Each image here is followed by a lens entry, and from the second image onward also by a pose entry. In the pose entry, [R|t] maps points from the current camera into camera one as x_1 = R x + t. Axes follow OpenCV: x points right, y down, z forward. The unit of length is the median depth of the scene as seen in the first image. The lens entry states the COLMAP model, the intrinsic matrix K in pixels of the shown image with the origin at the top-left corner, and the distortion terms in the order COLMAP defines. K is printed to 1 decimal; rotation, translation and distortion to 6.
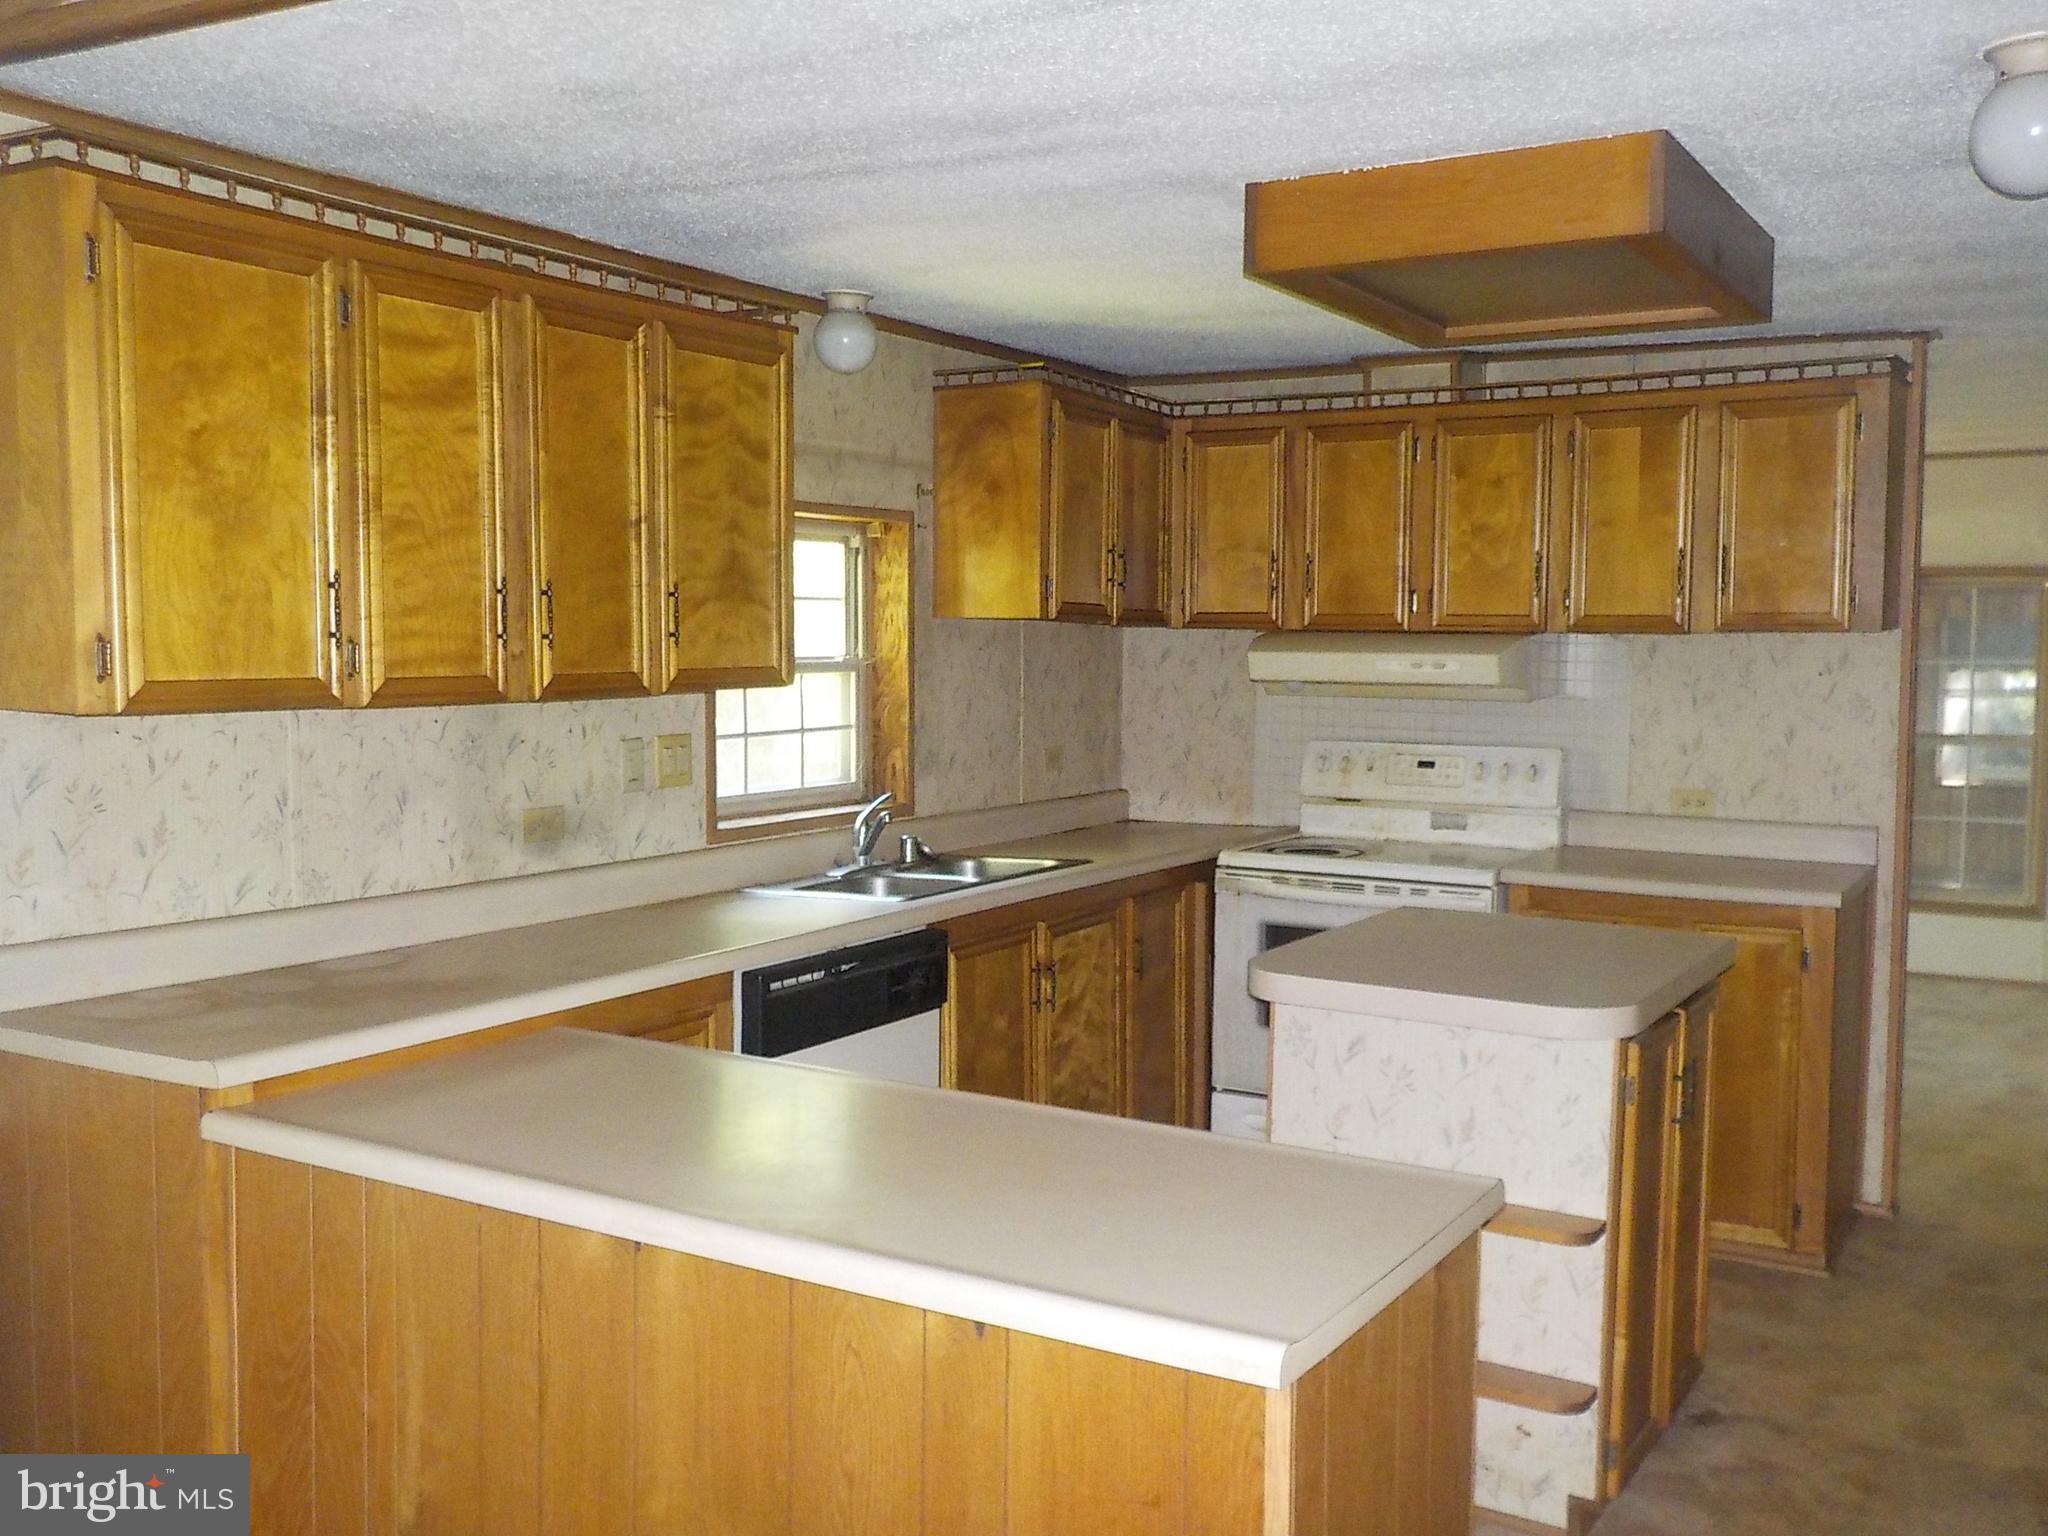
lens RADIAL K [[1846.5, 0, 1055.5], [0, 1846.5, 794.0], [0, 0, 1]] dist [-0.005923, 0.002640]
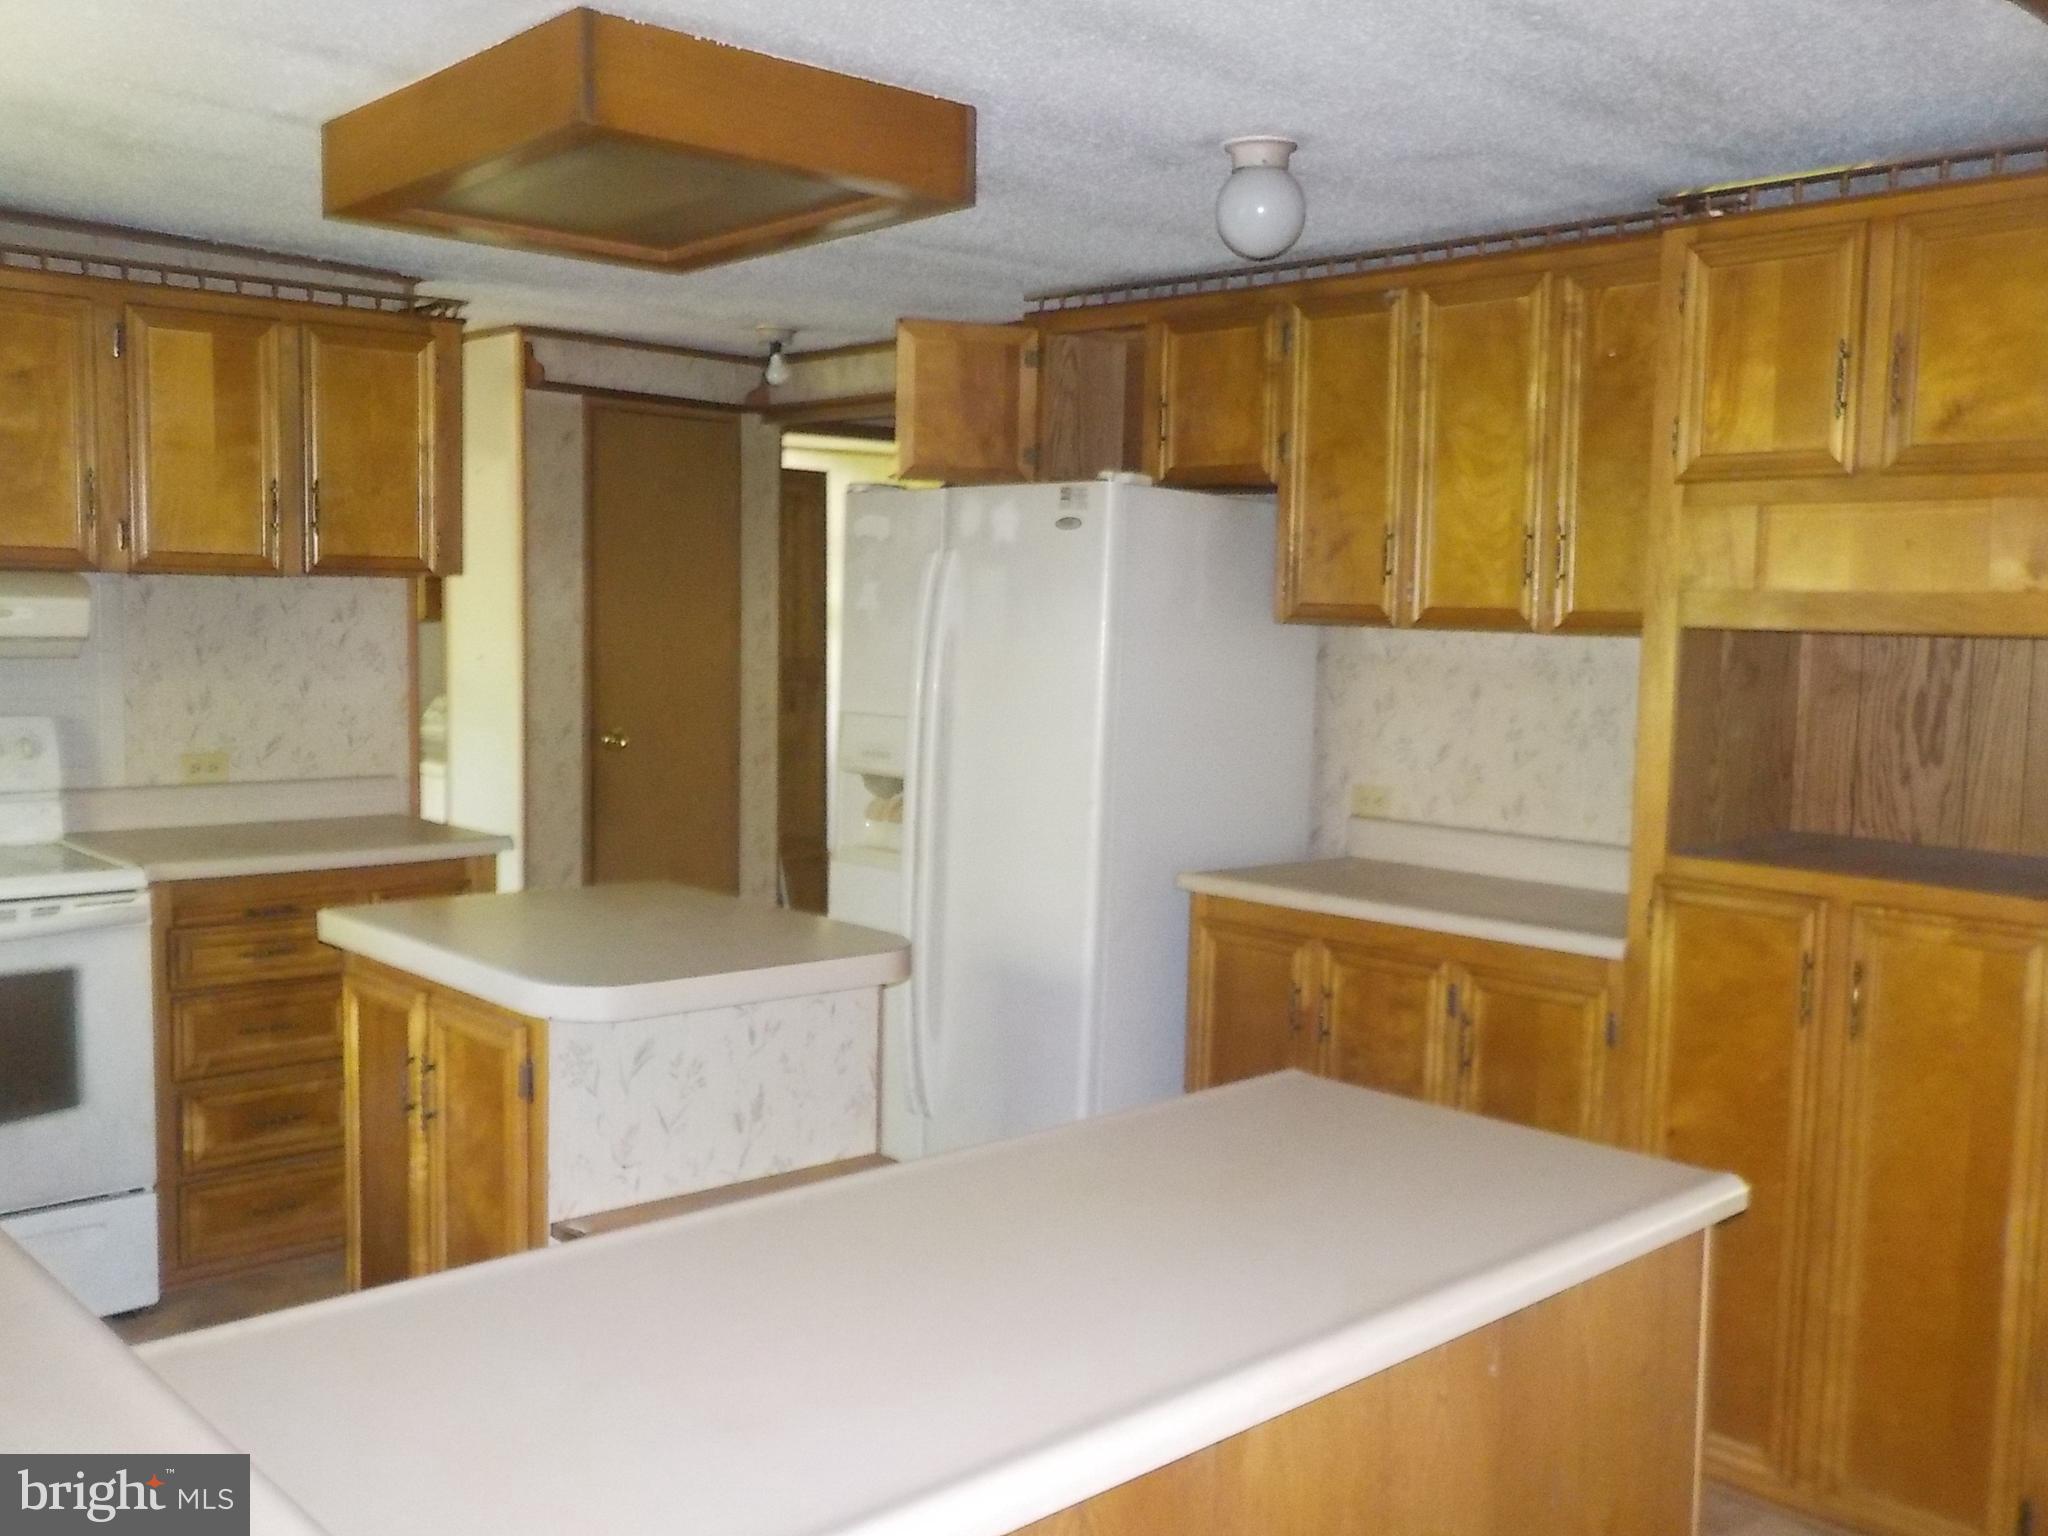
lens RADIAL K [[1846.5, 0, 1055.5], [0, 1846.5, 794.0], [0, 0, 1]] dist [-0.005923, 0.002640]
pose [[0.281161, -0.094602, 0.954986, -0.414798], [0.065902, 0.994683, 0.079132, -0.027987], [-0.957395, 0.040687, 0.285900, 0.390874]]
